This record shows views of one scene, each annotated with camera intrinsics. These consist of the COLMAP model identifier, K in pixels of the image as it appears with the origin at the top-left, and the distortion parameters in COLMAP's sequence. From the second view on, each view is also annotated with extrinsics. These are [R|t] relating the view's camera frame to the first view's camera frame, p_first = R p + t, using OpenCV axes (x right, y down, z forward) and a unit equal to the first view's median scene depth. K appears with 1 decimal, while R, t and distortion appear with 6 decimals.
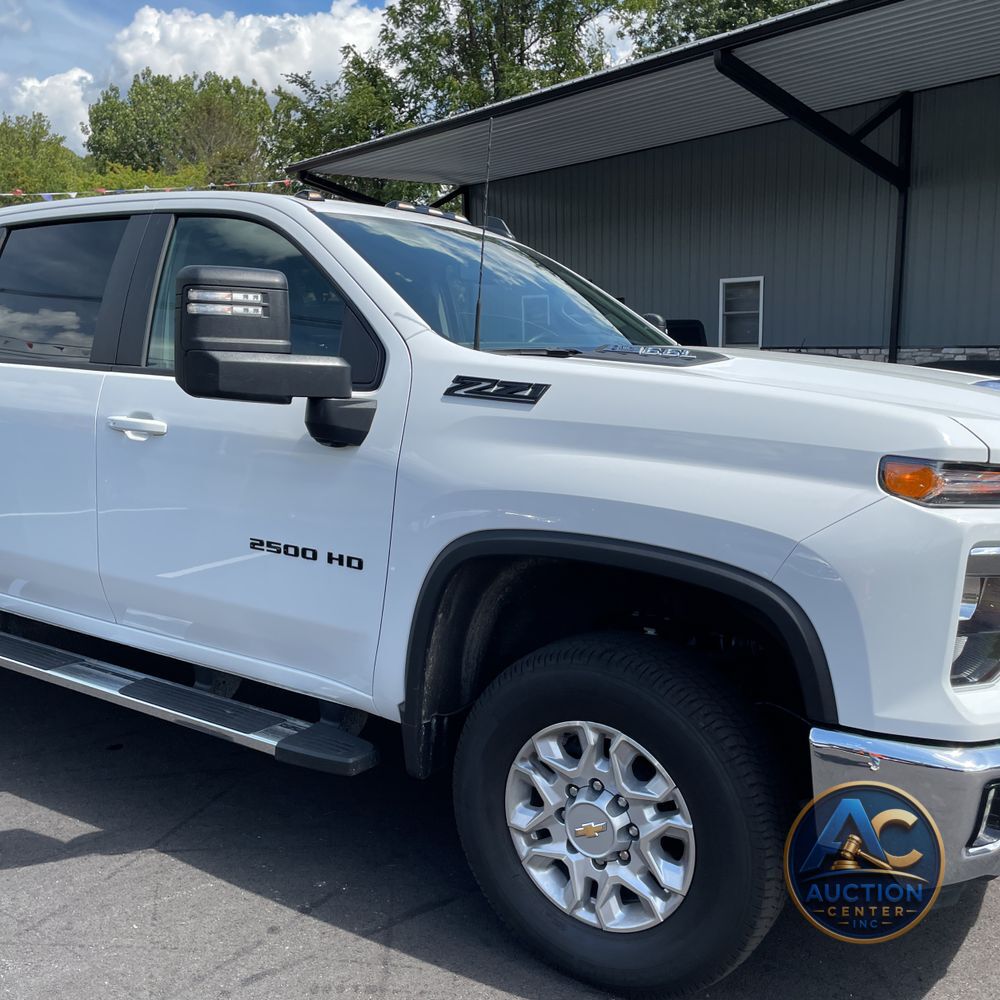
lens RADIAL K [[1007.9, 0, 500.0], [0, 1007.9, 500.0], [0, 0, 1]] dist [0.106871, -0.147672]
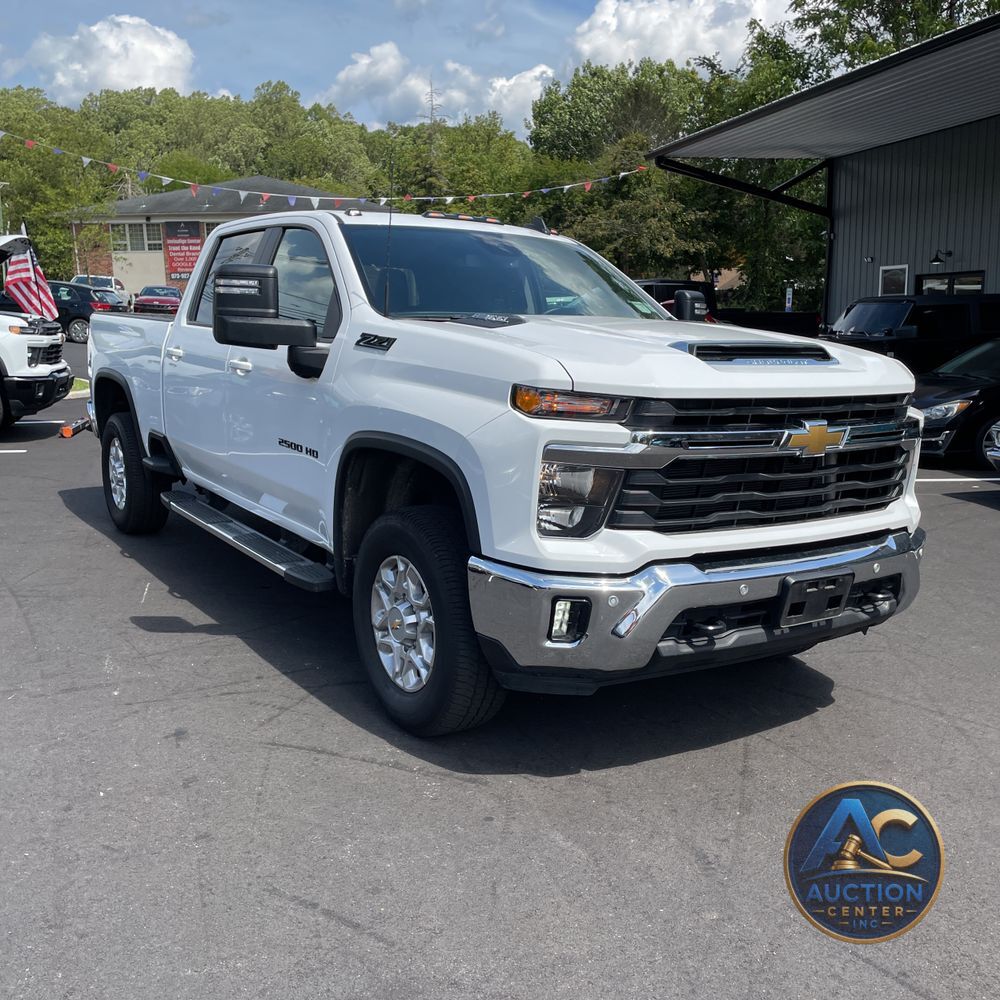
lens RADIAL K [[1007.9, 0, 500.0], [0, 1007.9, 500.0], [0, 0, 1]] dist [0.106871, -0.147672]
pose [[0.917338, 0.072576, -0.391437, 0.730396], [-0.064534, 0.997347, 0.033680, 0.062464], [0.392843, -0.005635, 0.919588, -0.319958]]
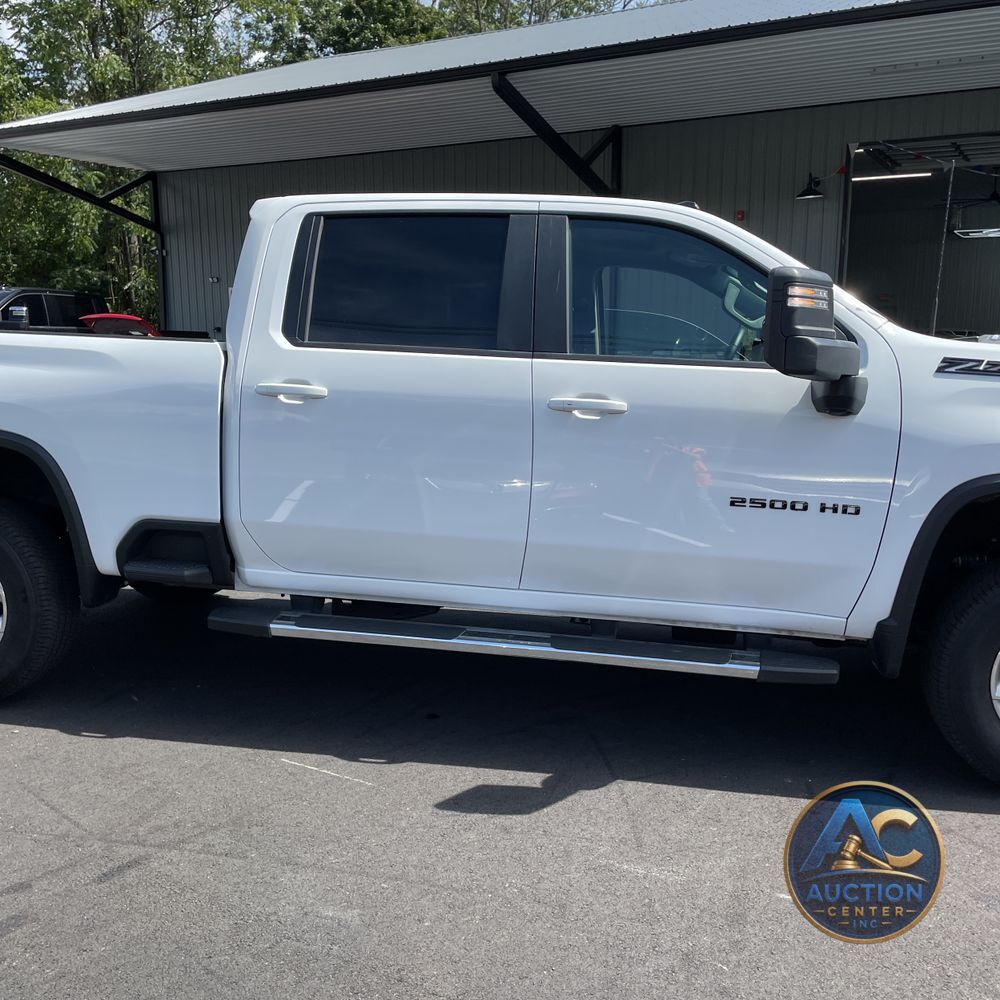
lens RADIAL K [[1007.9, 0, 500.0], [0, 1007.9, 500.0], [0, 0, 1]] dist [0.106871, -0.147672]
pose [[0.922063, -0.047397, 0.384127, -1.013740], [0.047597, 0.998826, 0.008990, 0.018590], [-0.384103, 0.009994, 0.923236, 0.015480]]
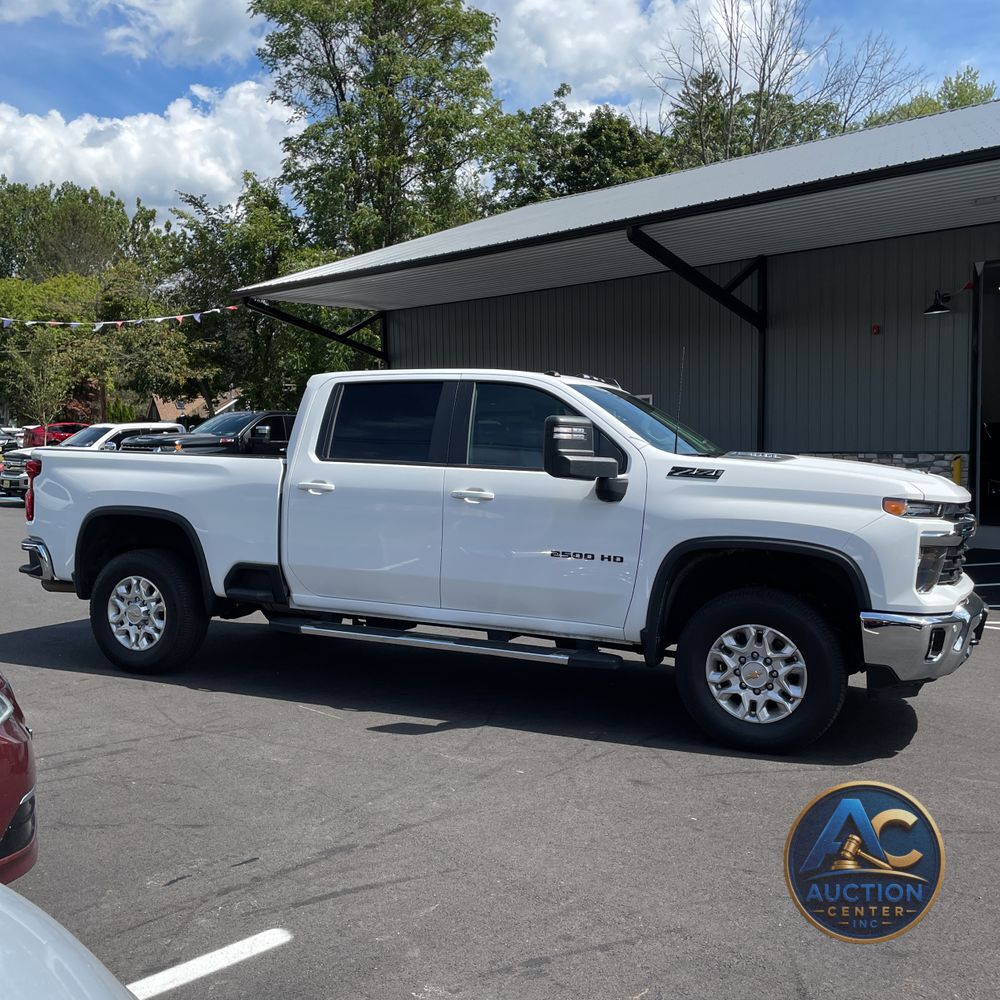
lens RADIAL K [[1007.9, 0, 500.0], [0, 1007.9, 500.0], [0, 0, 1]] dist [0.106871, -0.147672]
pose [[0.988388, -0.007079, 0.151787, -0.678779], [0.022378, 0.994804, -0.099321, 0.138971], [-0.150295, 0.101564, 0.983411, -0.950629]]
